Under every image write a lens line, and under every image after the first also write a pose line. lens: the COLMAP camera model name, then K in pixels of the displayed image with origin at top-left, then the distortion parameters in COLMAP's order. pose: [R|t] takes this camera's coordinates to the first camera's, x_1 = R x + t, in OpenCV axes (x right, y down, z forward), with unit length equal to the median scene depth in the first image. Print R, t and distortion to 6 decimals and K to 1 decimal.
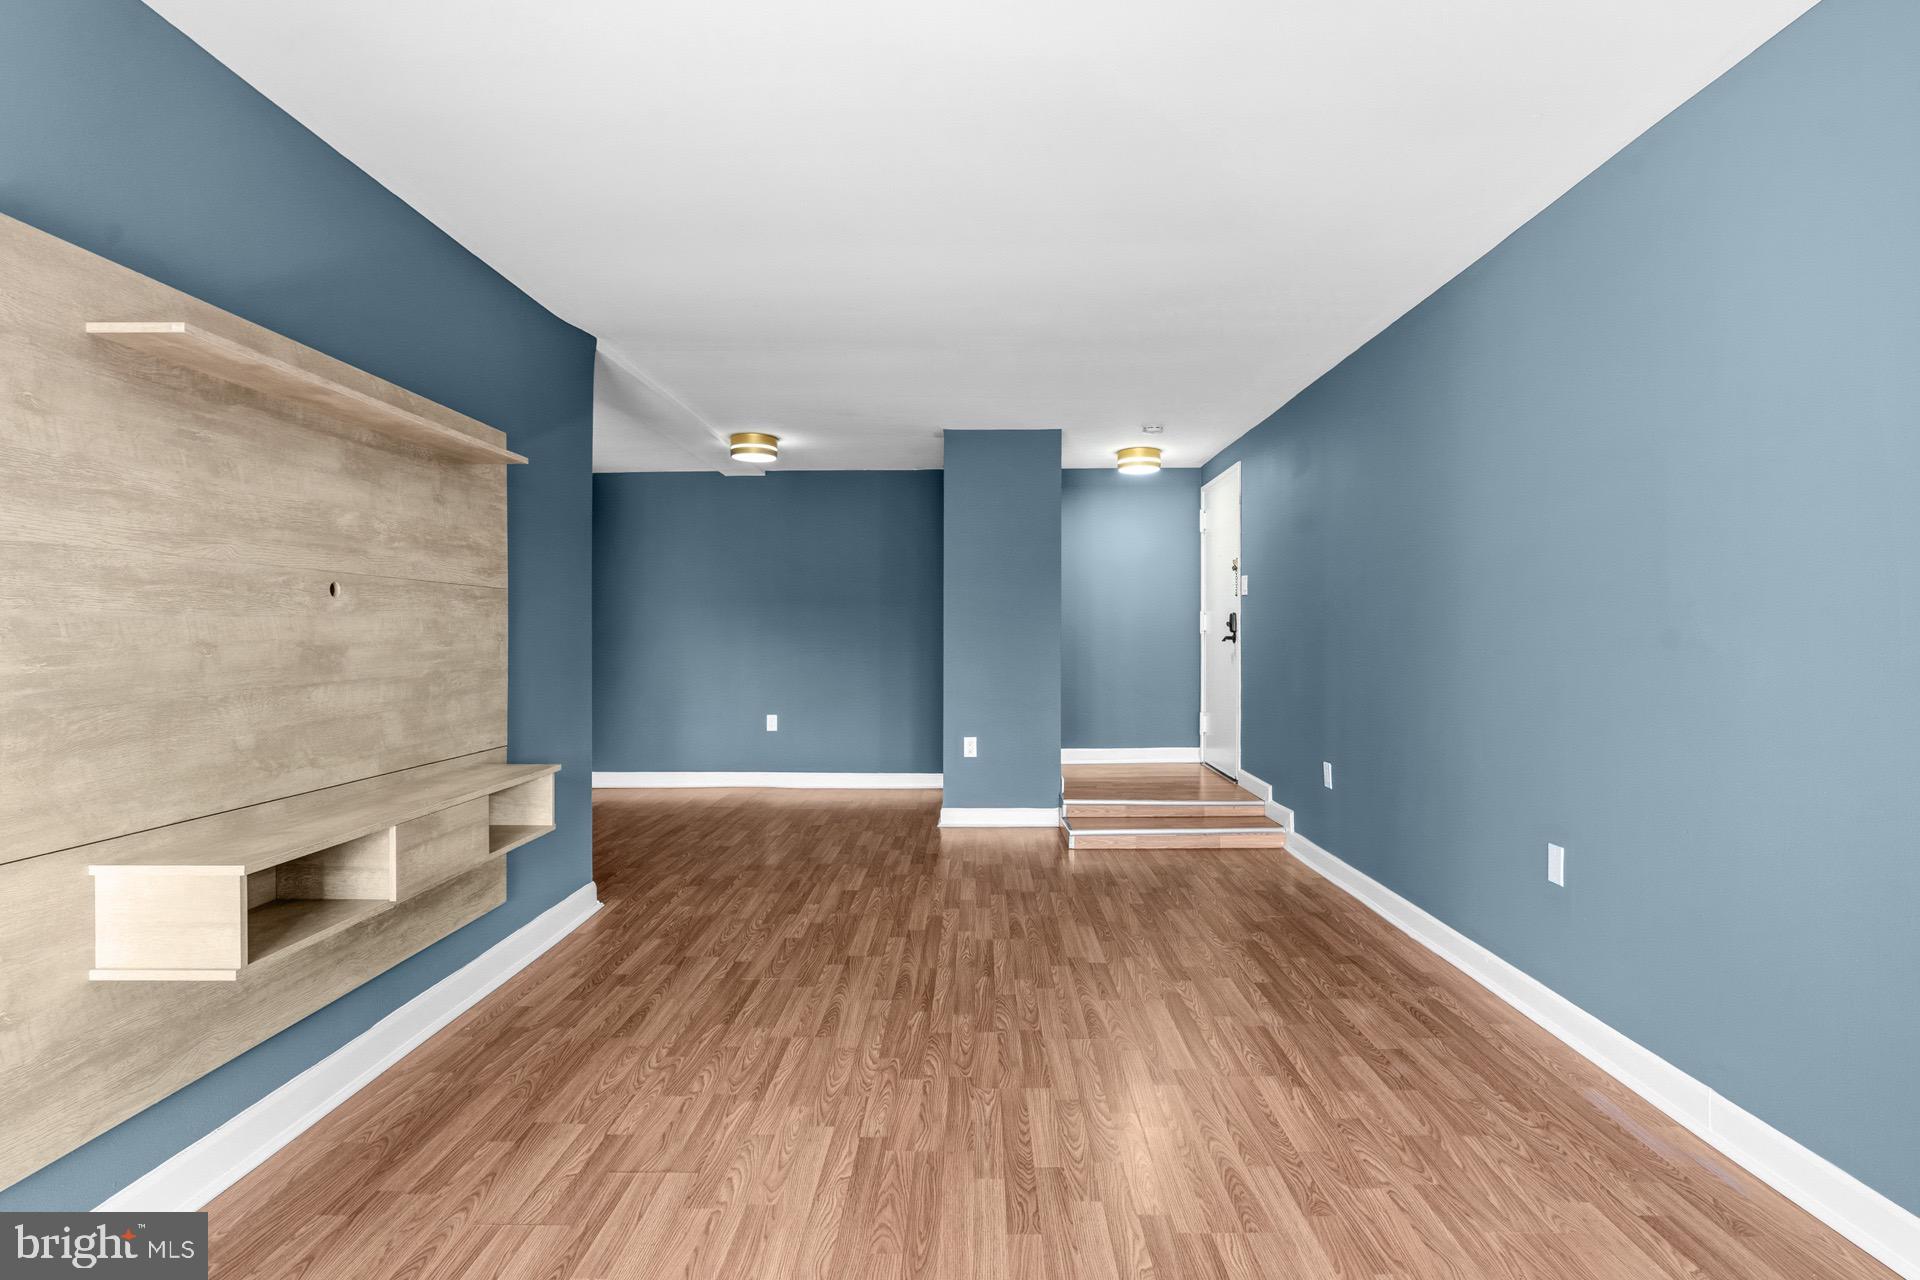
lens RADIAL K [[982.9, 0, 958.8], [0, 982.9, 631.2], [0, 0, 1]] dist [-0.012133, 0.003873]
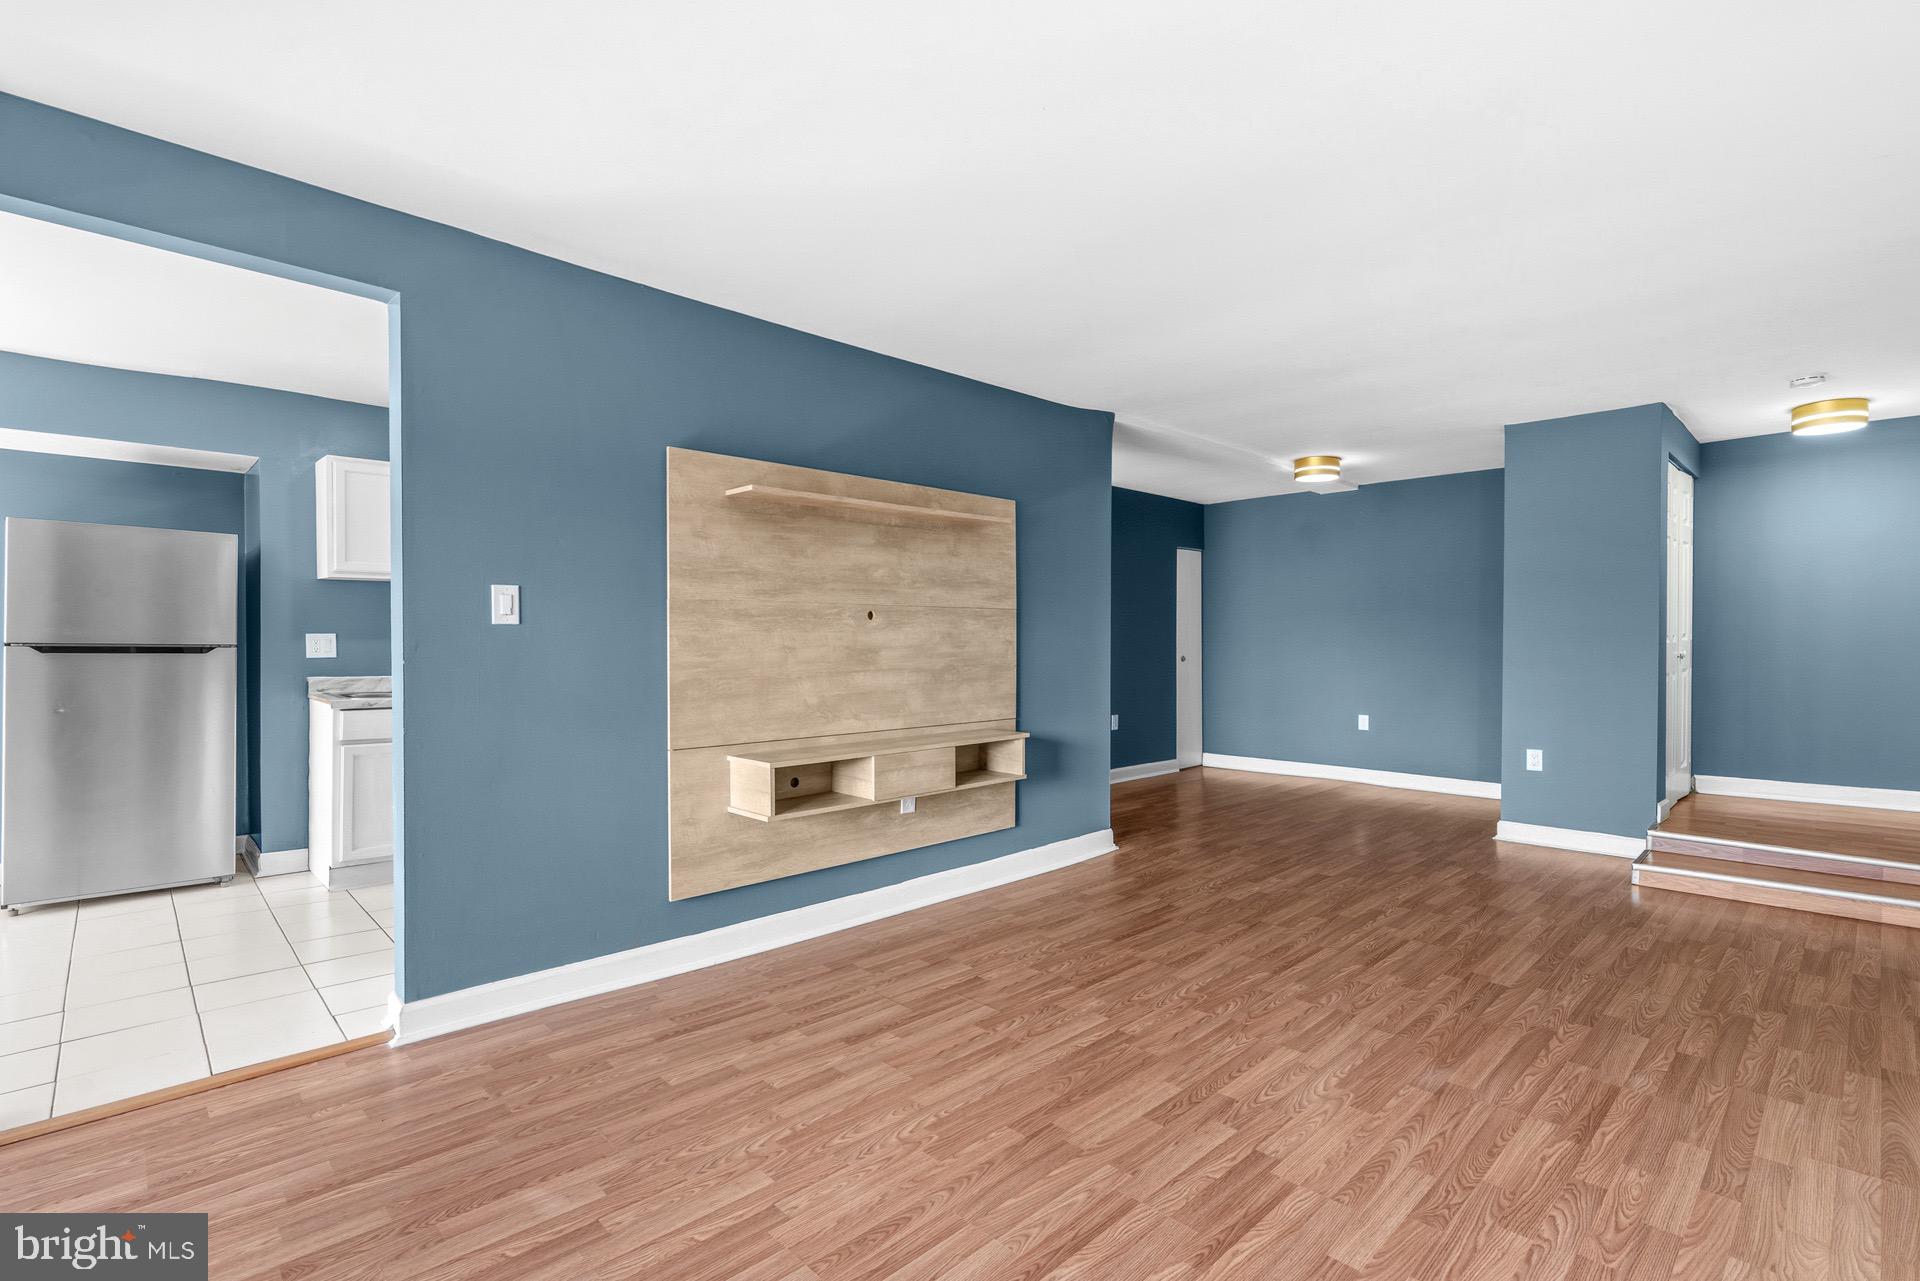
lens RADIAL K [[887.8, 0, 936.9], [0, 887.8, 639.9], [0, 0, 1]] dist [-0.012968, 0.005624]
pose [[0.700485, 0.001599, -0.713665, 0.389337], [0.003405, 0.999979, 0.005583, -0.006093], [0.713659, -0.006341, 0.700465, 0.005207]]
